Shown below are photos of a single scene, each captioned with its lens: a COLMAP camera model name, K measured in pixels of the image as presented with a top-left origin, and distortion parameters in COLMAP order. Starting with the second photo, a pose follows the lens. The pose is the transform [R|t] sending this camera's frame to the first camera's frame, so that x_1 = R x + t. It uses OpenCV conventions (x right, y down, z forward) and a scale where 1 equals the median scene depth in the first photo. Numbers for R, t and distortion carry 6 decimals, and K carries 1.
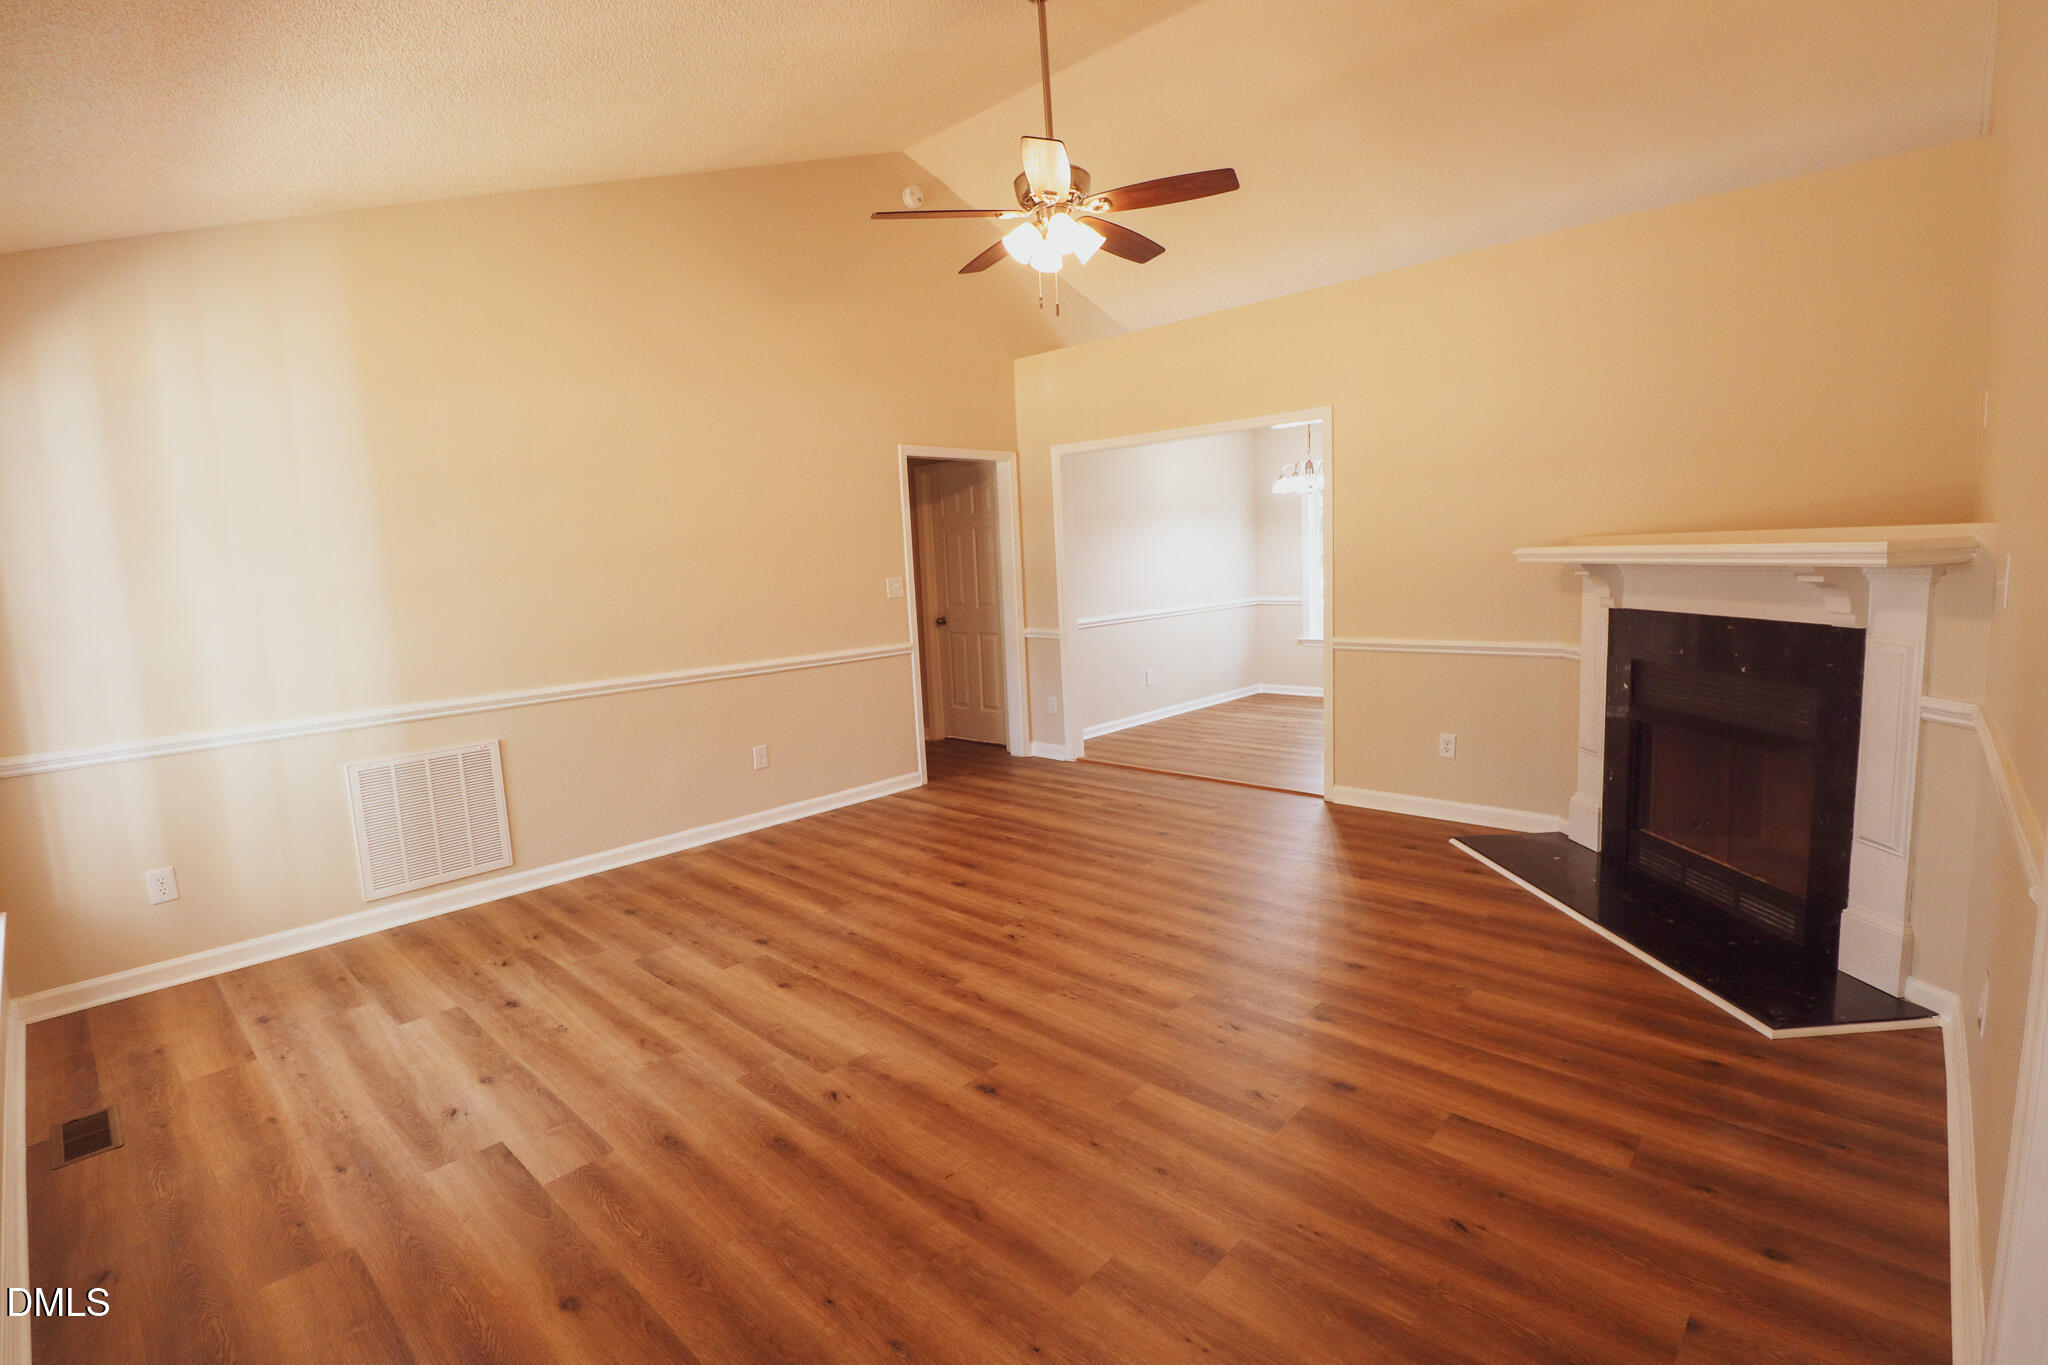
lens RADIAL K [[945.2, 0, 1019.3], [0, 945.2, 675.3], [0, 0, 1]] dist [-0.000495, -0.013828]
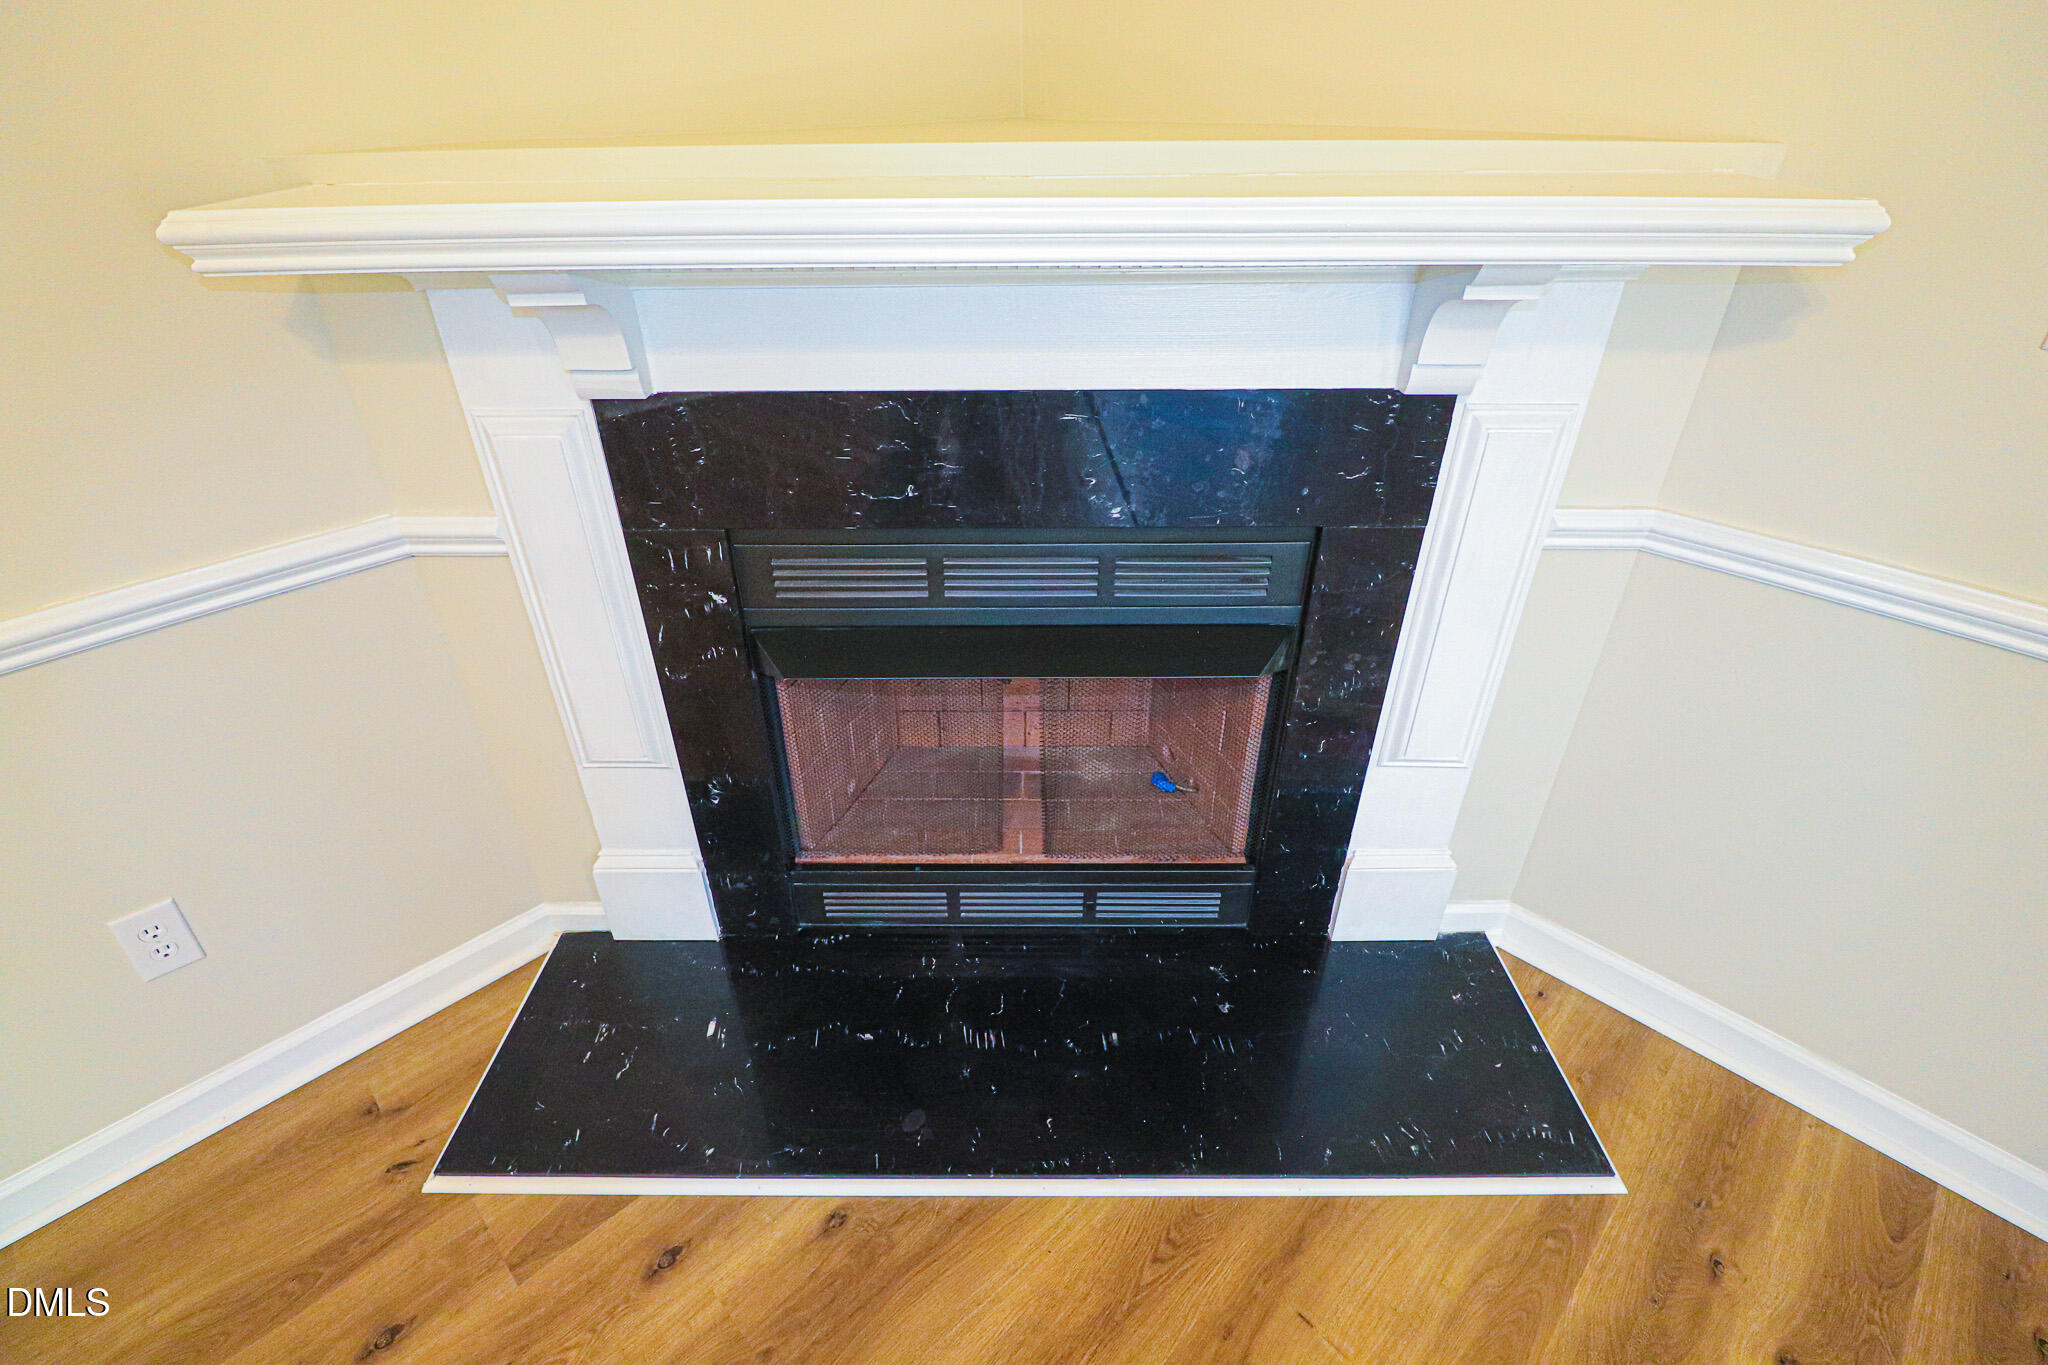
lens RADIAL K [[978.6, 0, 1024.0], [0, 978.6, 682.5], [0, 0, 1]] dist [0.000644, 0.000096]
pose [[0.035265, -0.502458, 0.863882, 0.396829], [0.126853, 0.859678, 0.494835, -0.188213], [-0.991294, 0.092135, 0.094055, 1.154226]]
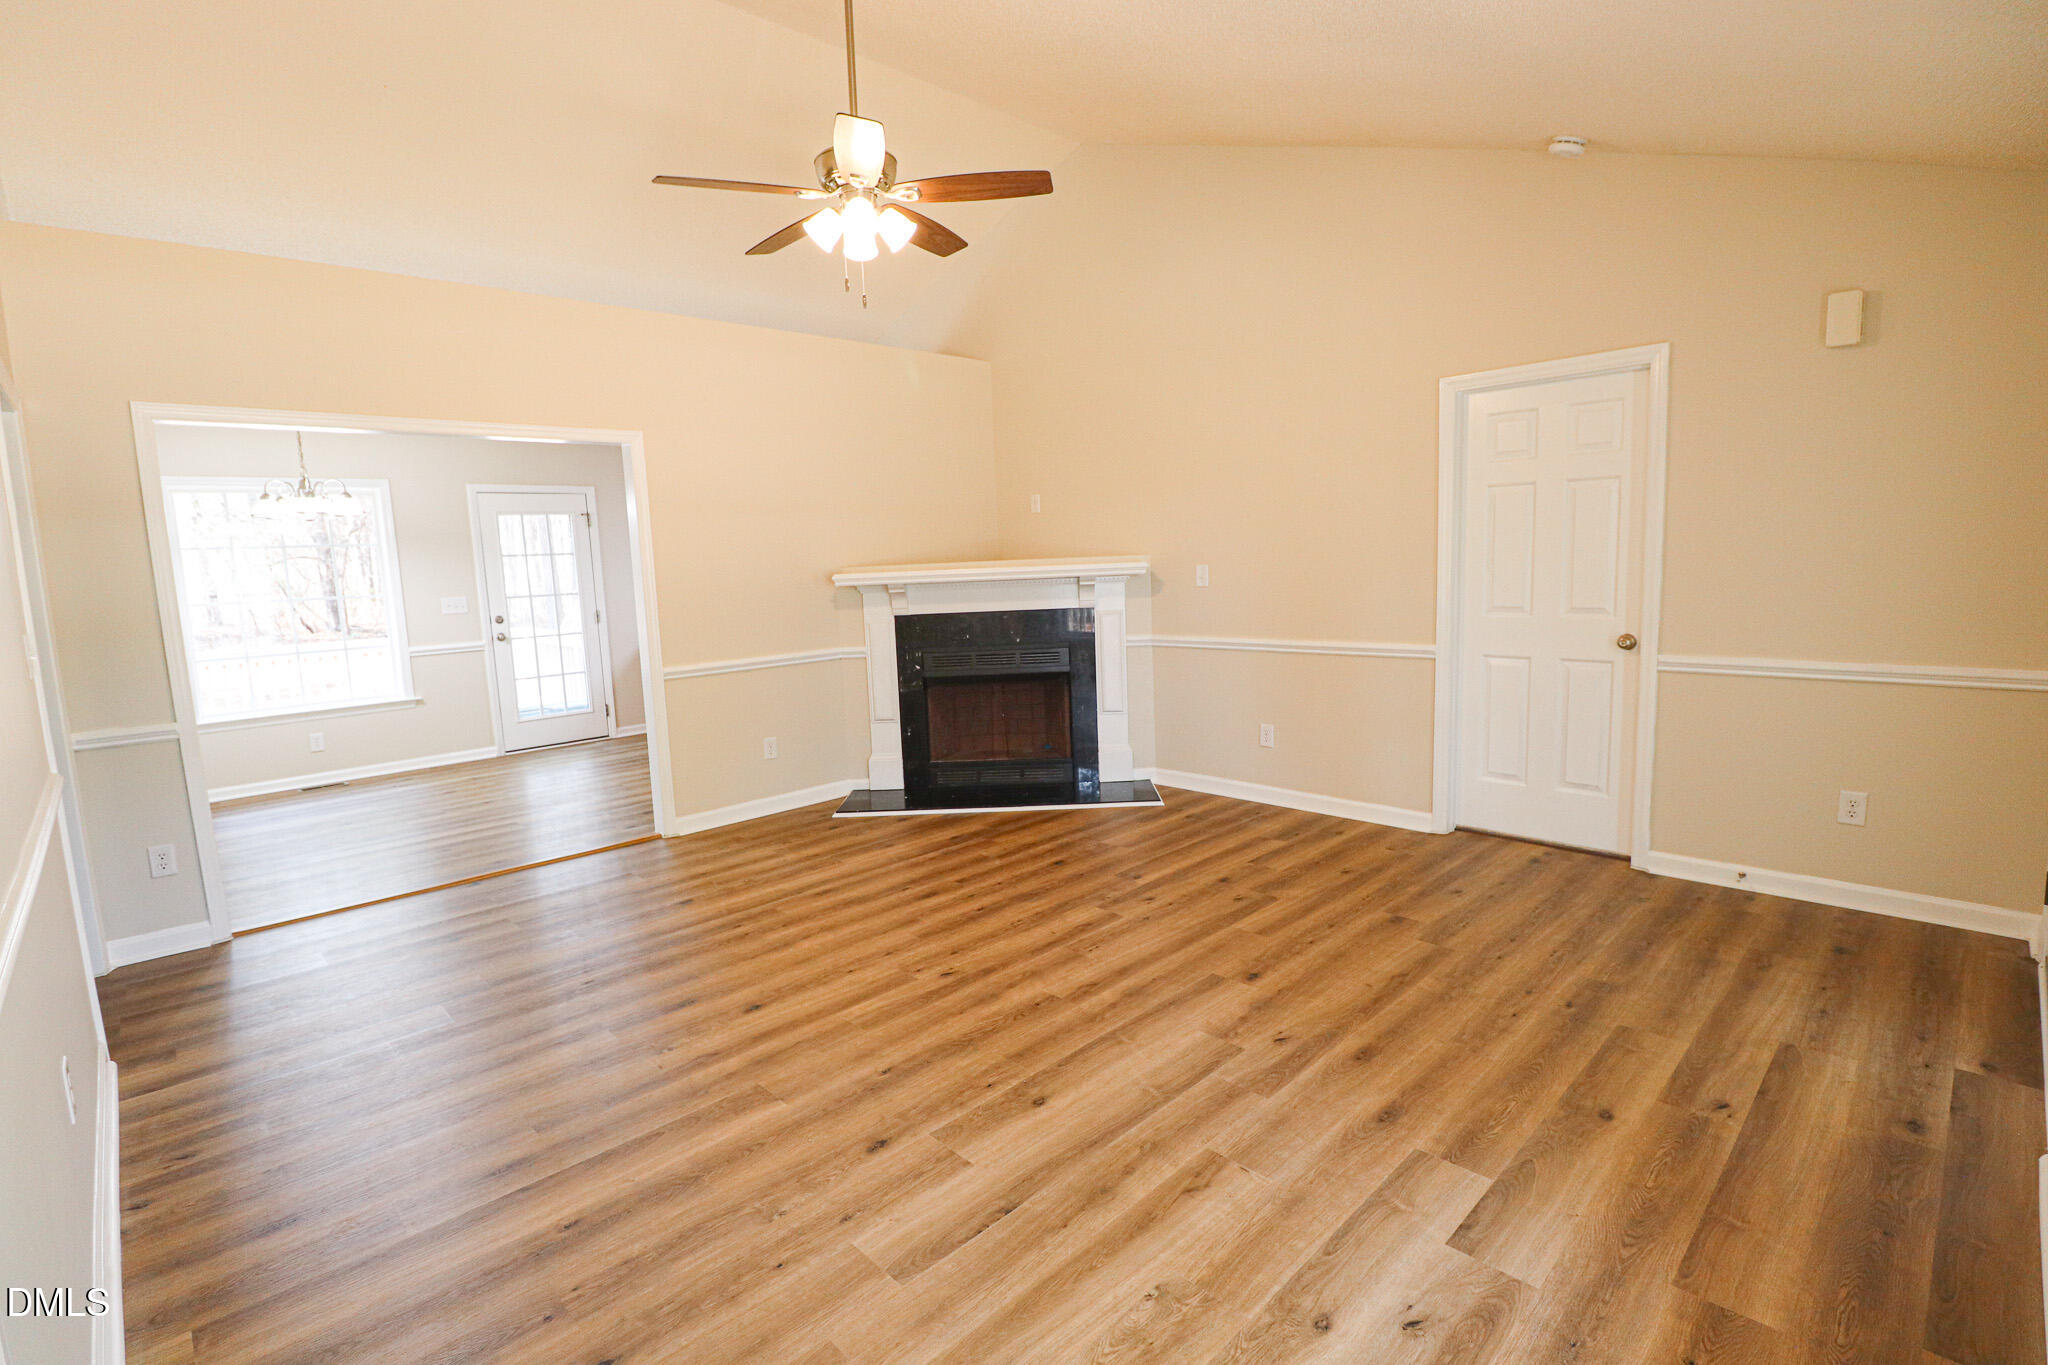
lens RADIAL K [[945.2, 0, 1019.3], [0, 945.2, 675.3], [0, 0, 1]] dist [-0.000495, -0.013828]
pose [[0.056160, -0.083711, 0.994906, -1.098818], [0.163119, 0.983859, 0.073574, -0.078112], [-0.985007, 0.158156, 0.068908, 1.018345]]
